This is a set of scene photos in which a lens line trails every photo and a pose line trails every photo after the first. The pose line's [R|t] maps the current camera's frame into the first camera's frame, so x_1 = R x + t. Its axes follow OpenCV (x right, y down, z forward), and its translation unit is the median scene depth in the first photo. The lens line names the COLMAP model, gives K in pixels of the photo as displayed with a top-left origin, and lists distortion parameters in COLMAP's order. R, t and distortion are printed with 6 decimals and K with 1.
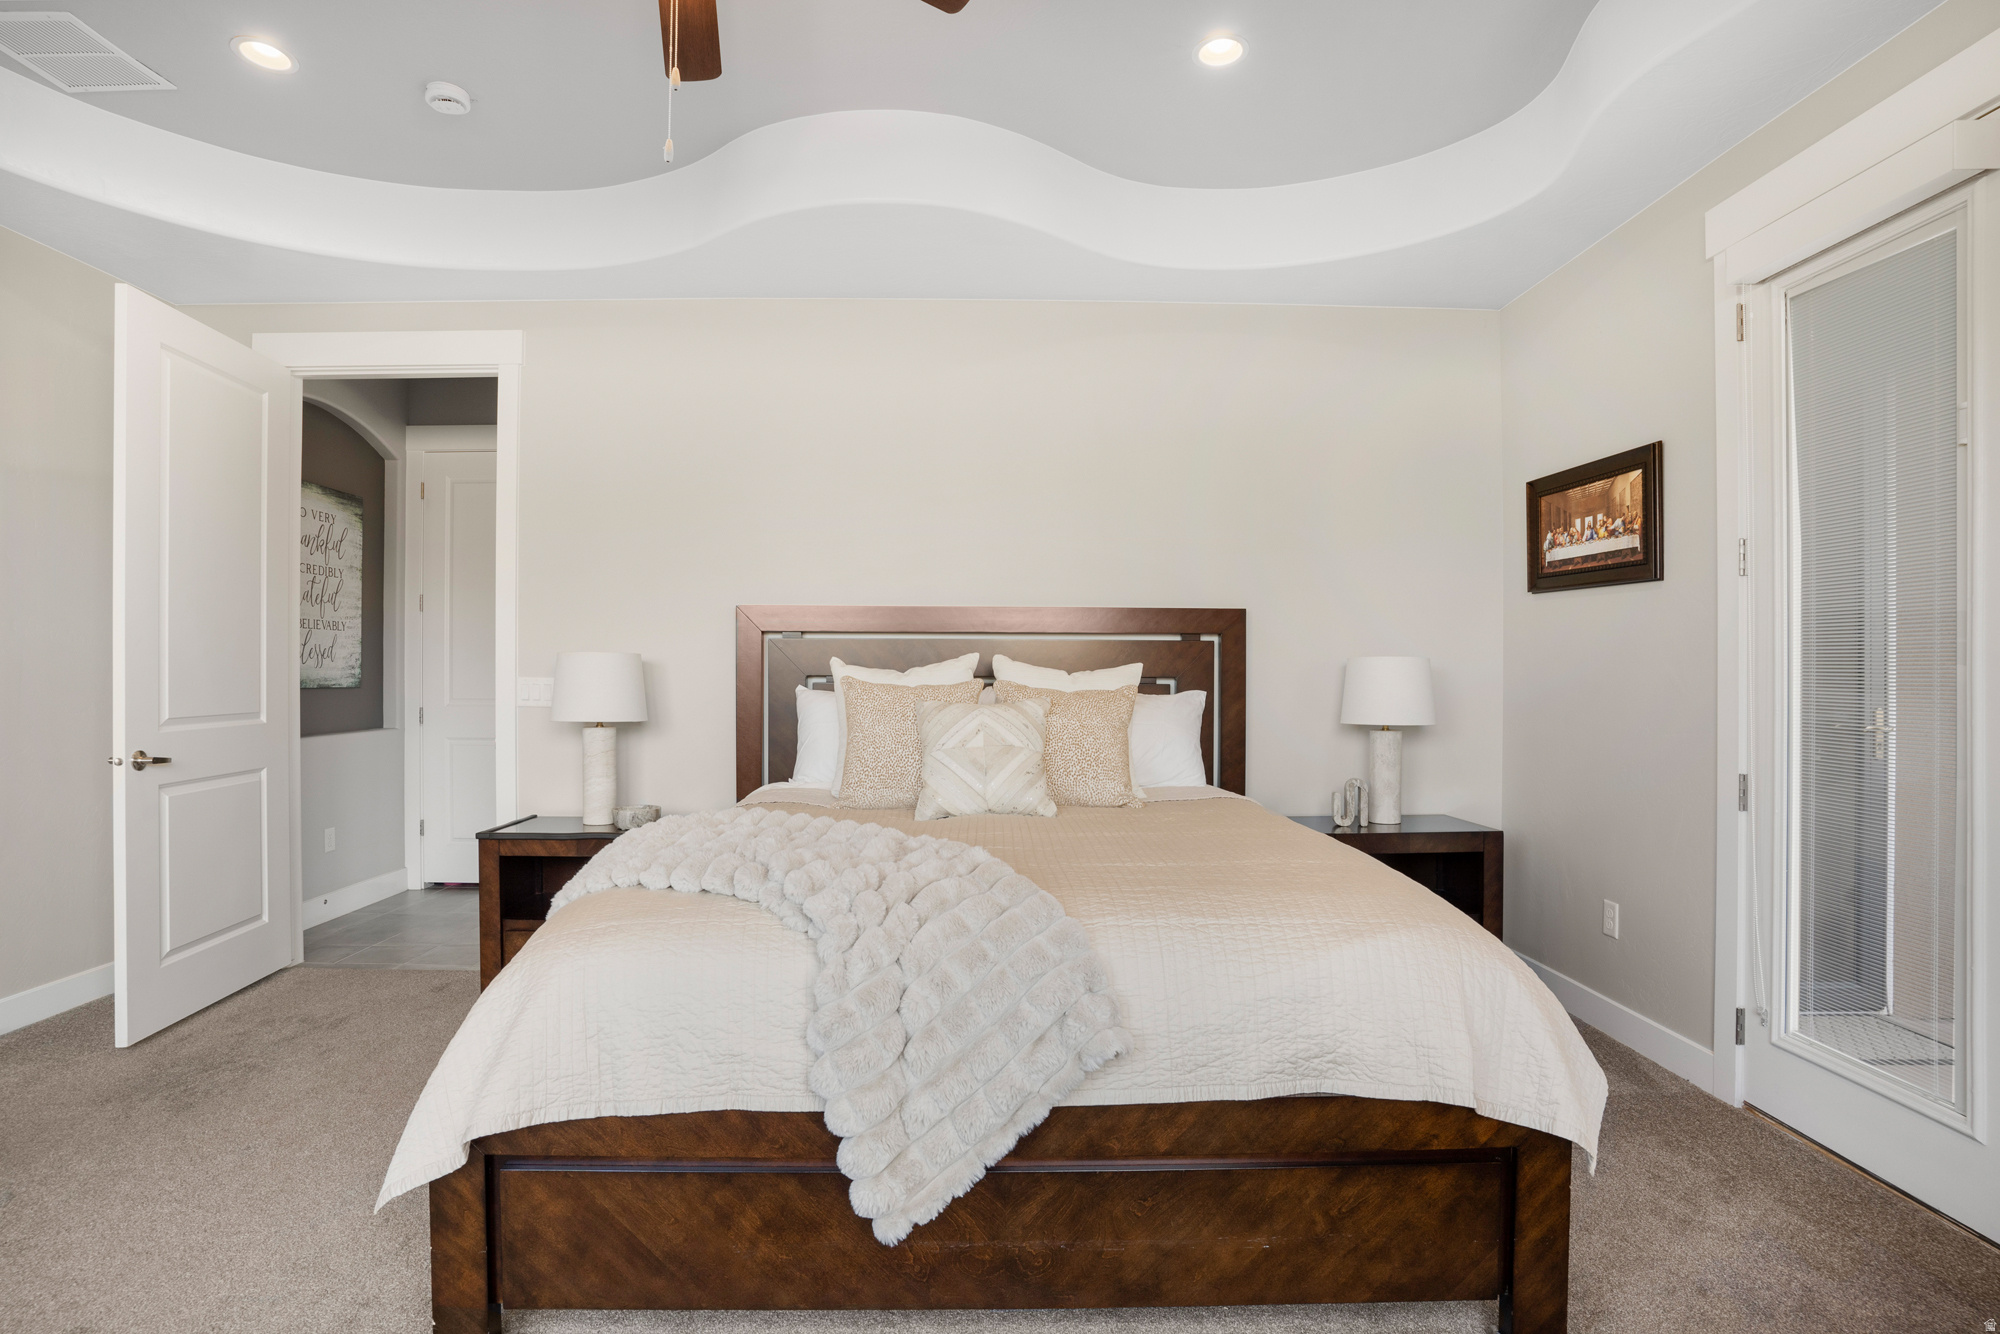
lens RADIAL K [[974.9, 0, 1000.0], [0, 974.9, 667.0], [0, 0, 1]] dist [-0.024639, 0.000173]
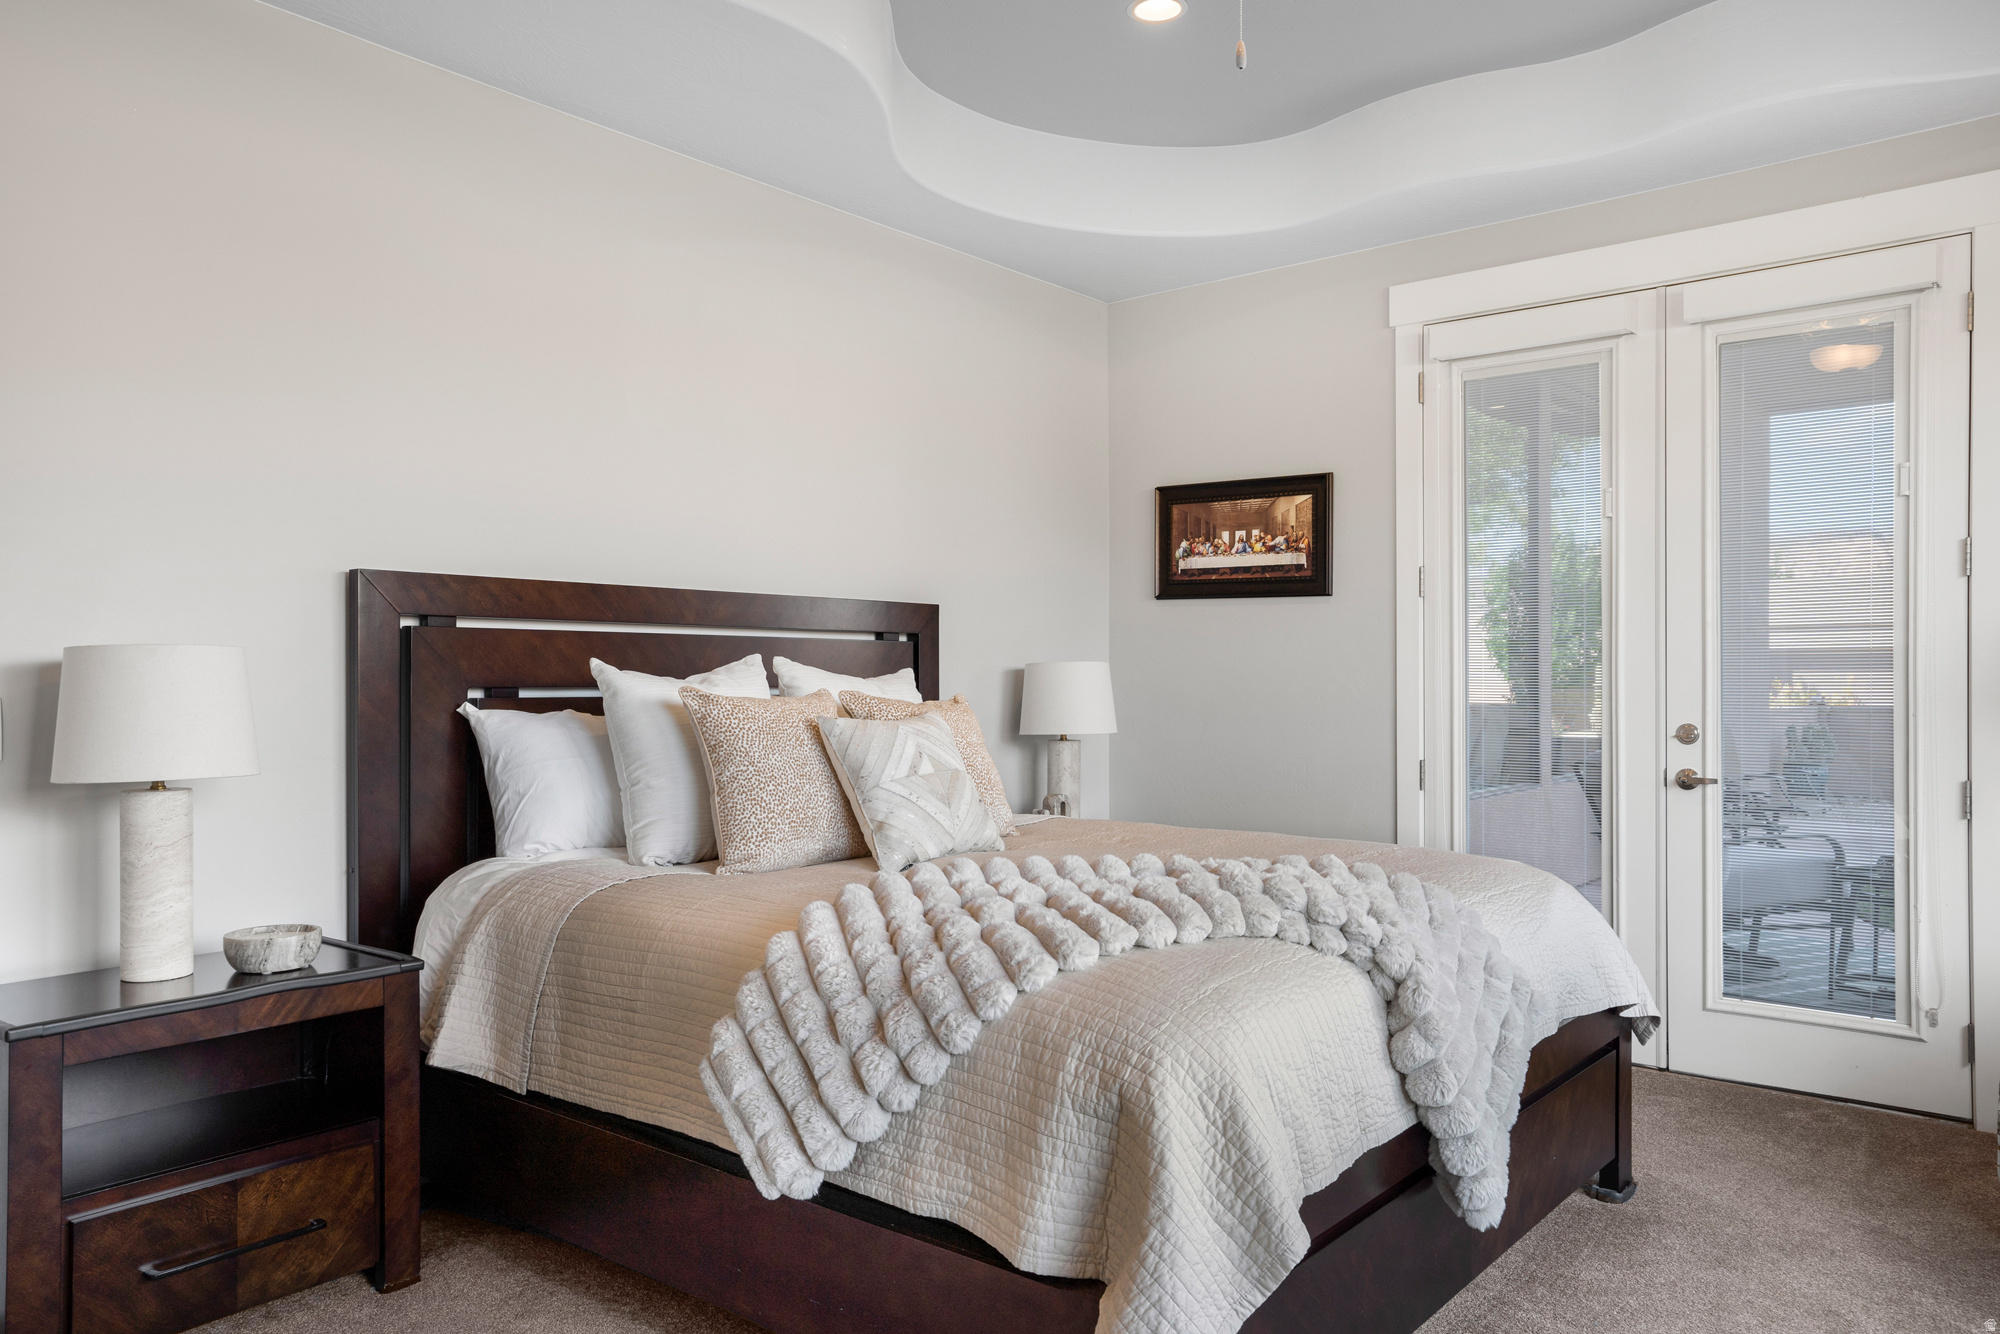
lens RADIAL K [[1429.0, 0, 992.9], [0, 1429.0, 674.7], [0, 0, 1]] dist [-0.003417, -0.000112]
pose [[0.647358, -0.000548, 0.762186, -0.770773], [0.002596, 0.999996, -0.001487, 0.003826], [-0.762181, 0.002941, 0.647357, 0.196886]]
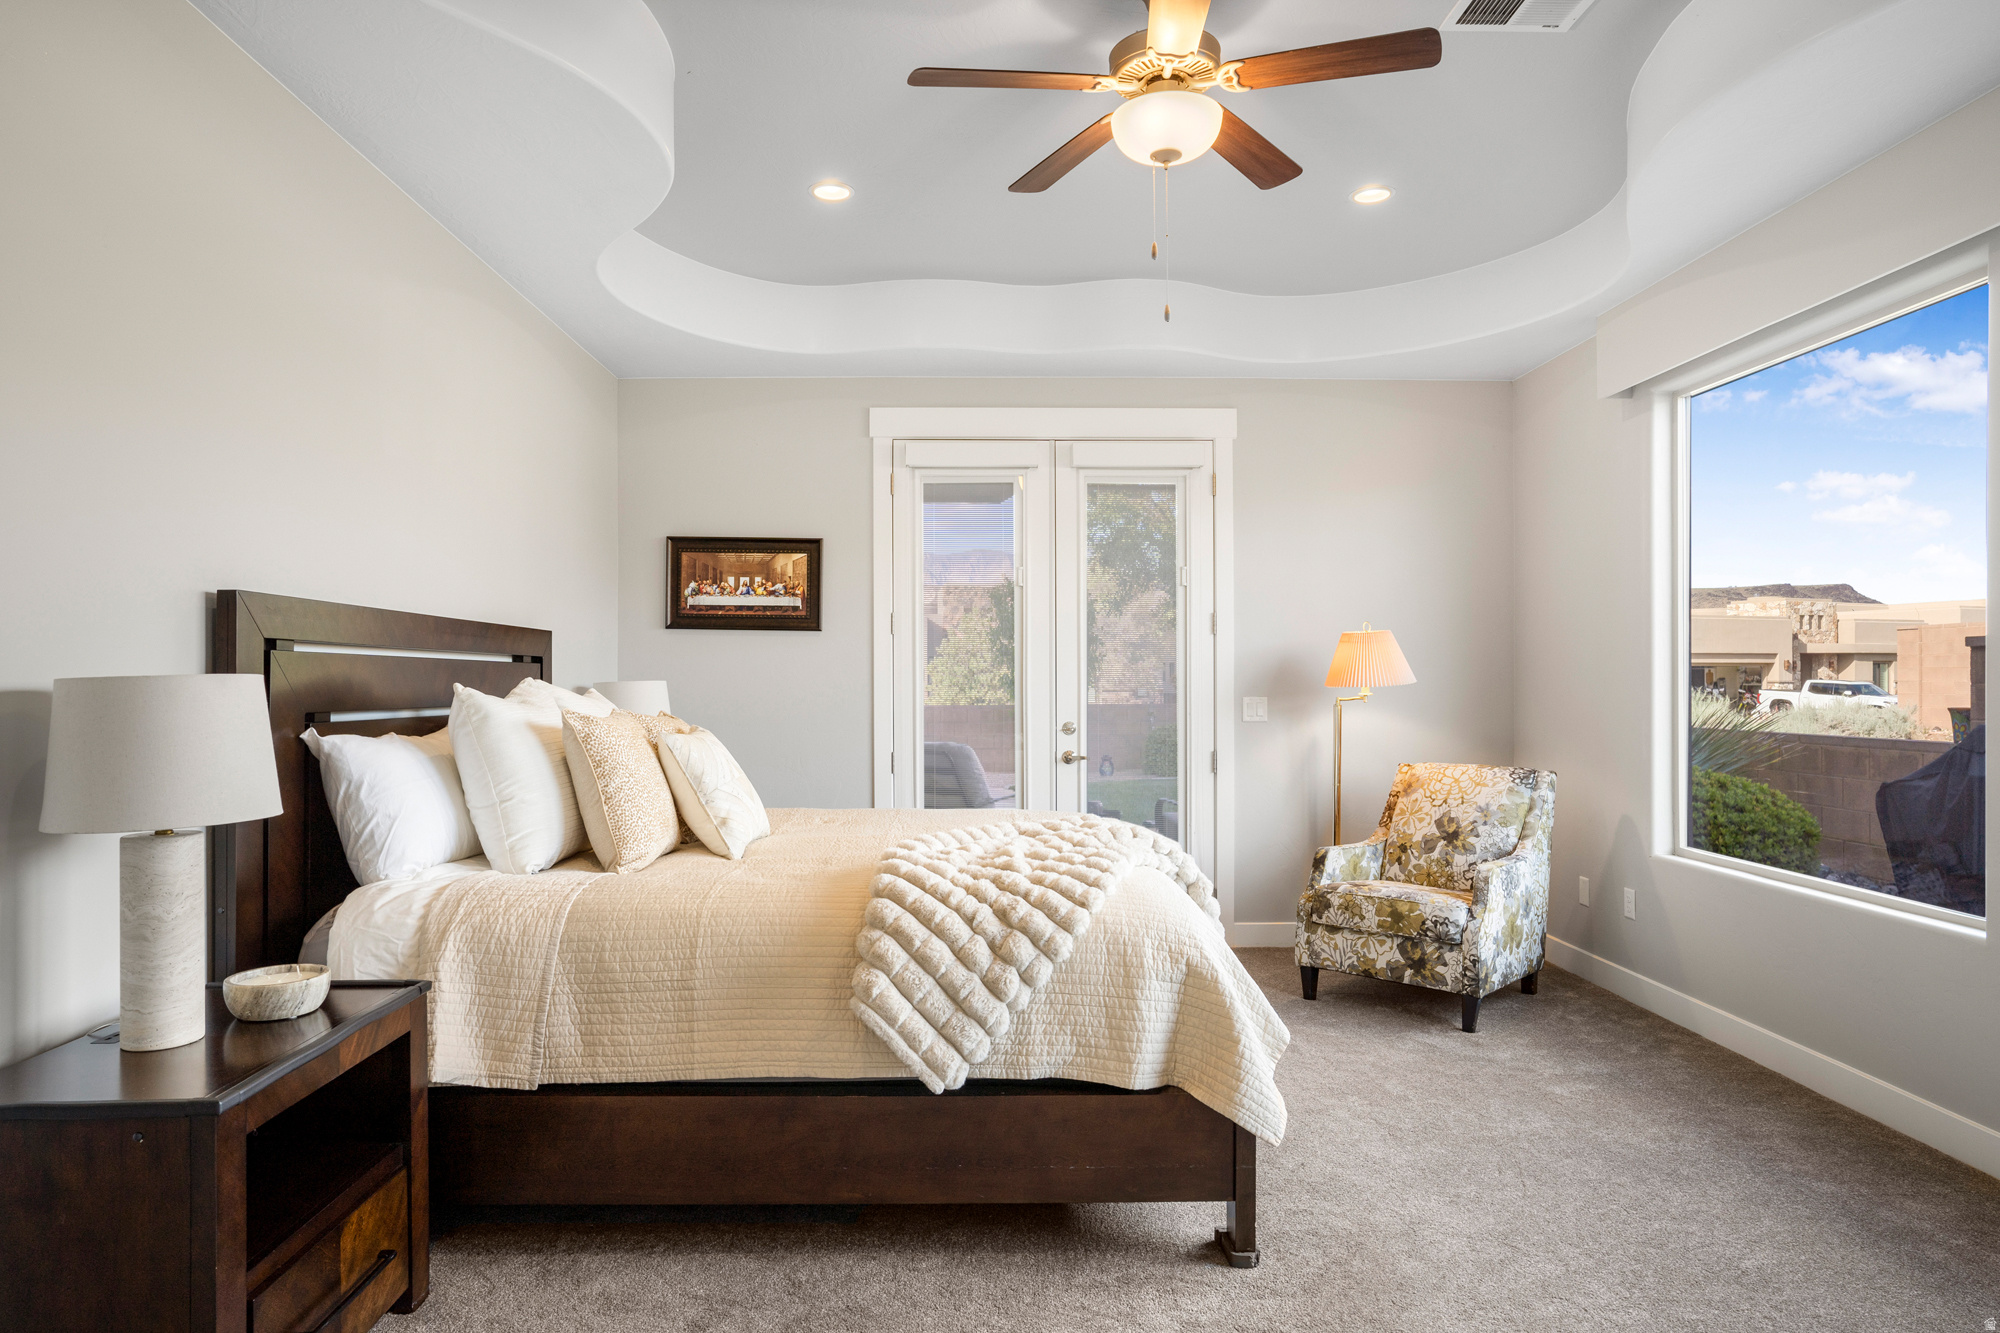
lens RADIAL K [[1199.6, 0, 994.8], [0, 1199.6, 676.5], [0, 0, 1]] dist [-0.023341, -0.000315]
pose [[-0.008088, 0.003411, 0.999961, -1.077312], [0.003056, 0.999990, -0.003386, -0.010772], [-0.999963, 0.003028, -0.008098, 0.675892]]
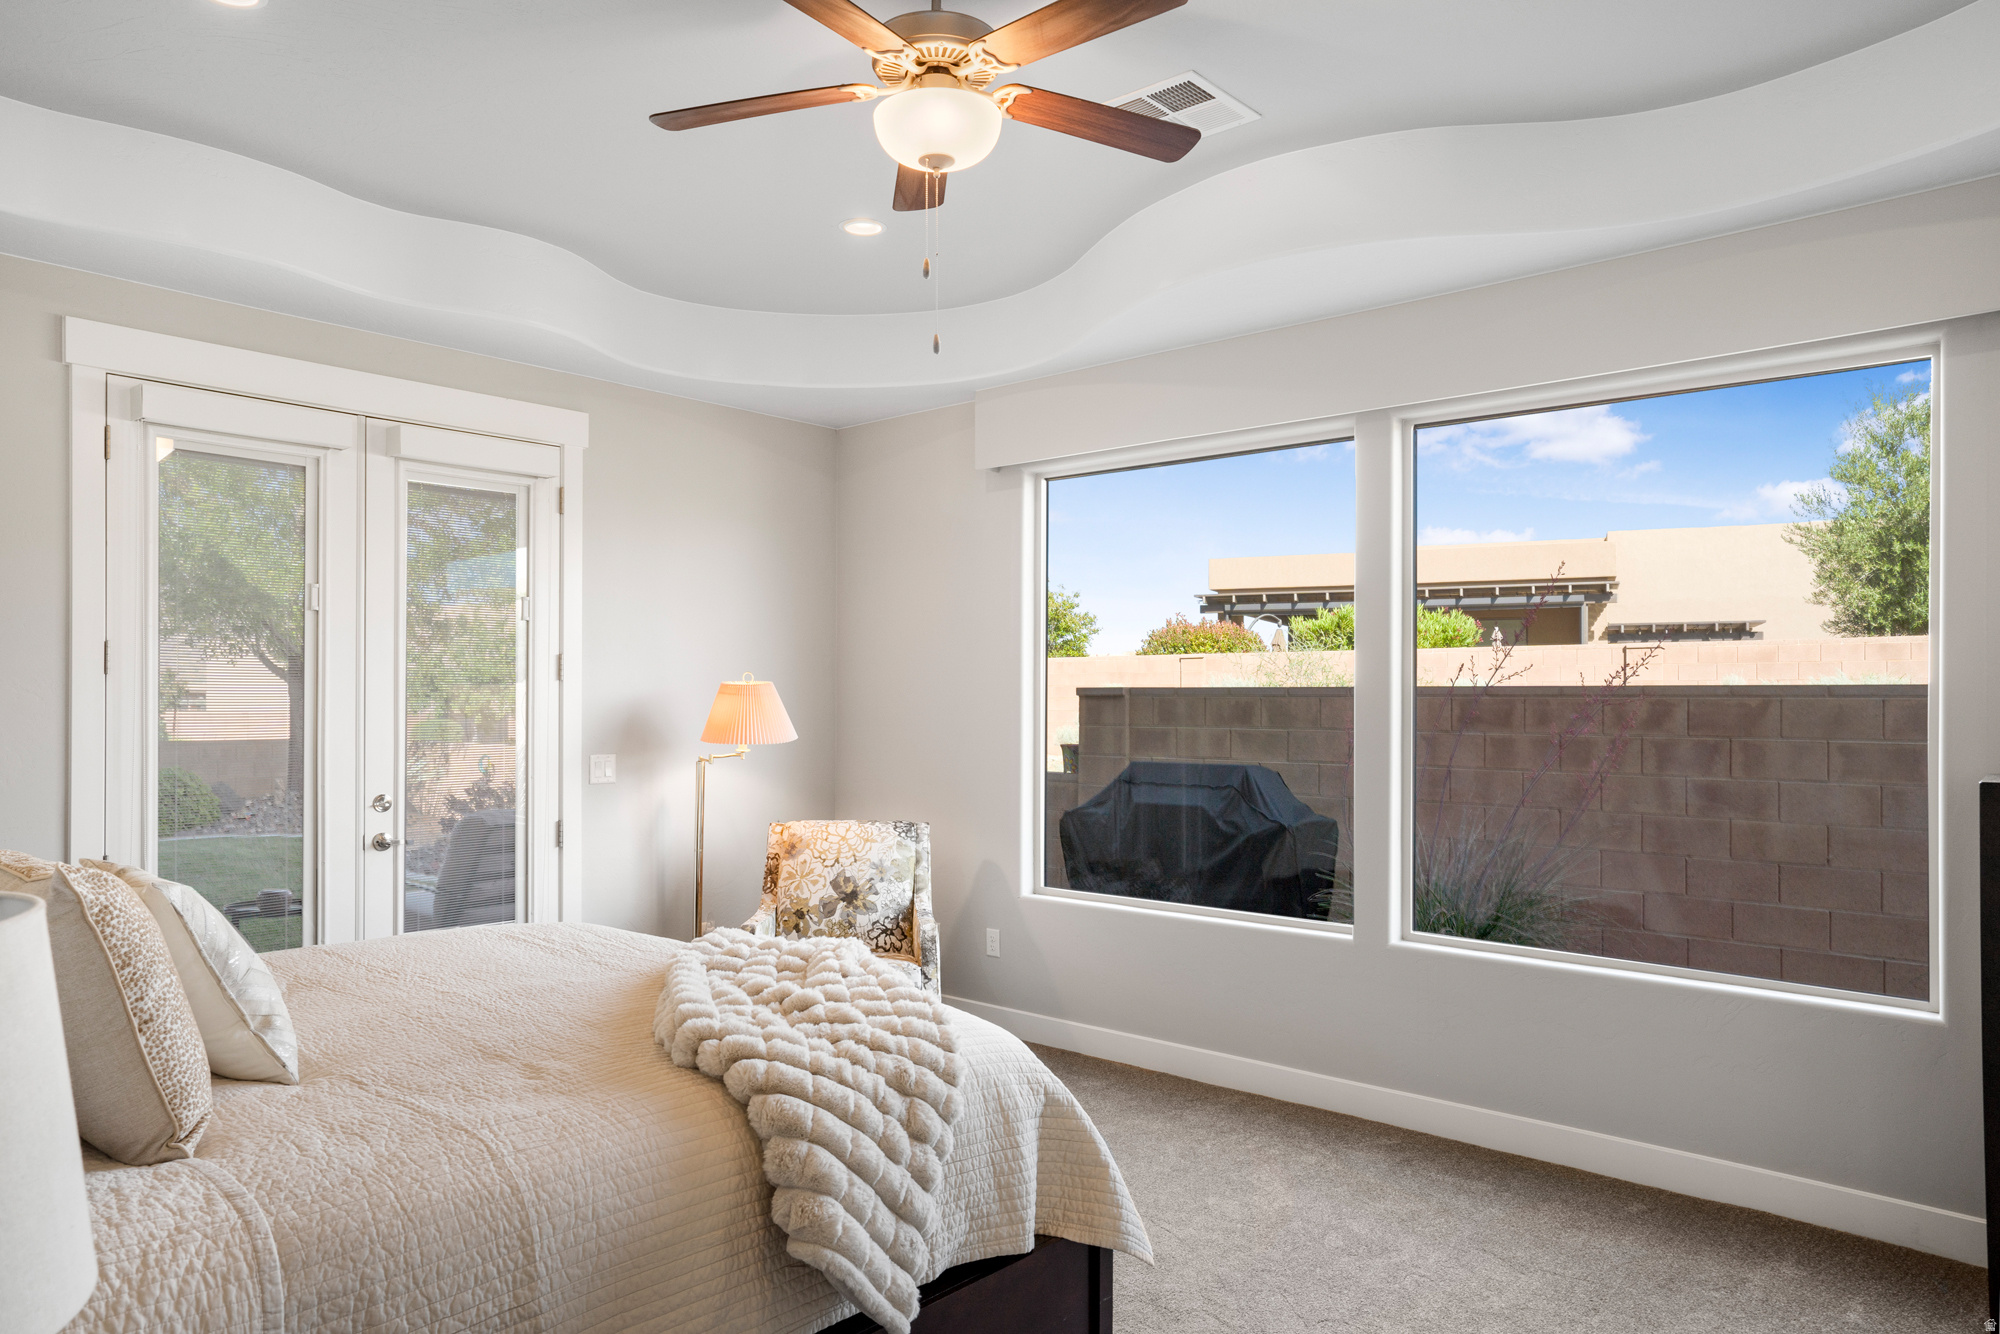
lens RADIAL K [[1287.1, 0, 1001.3], [0, 1287.1, 691.7], [0, 0, 1]] dist [-0.006786, -0.000586]
pose [[-0.738143, 0.002966, 0.674638, -0.777929], [0.000121, 0.999991, -0.004264, -0.056364], [-0.674644, -0.003066, -0.738137, 1.122710]]
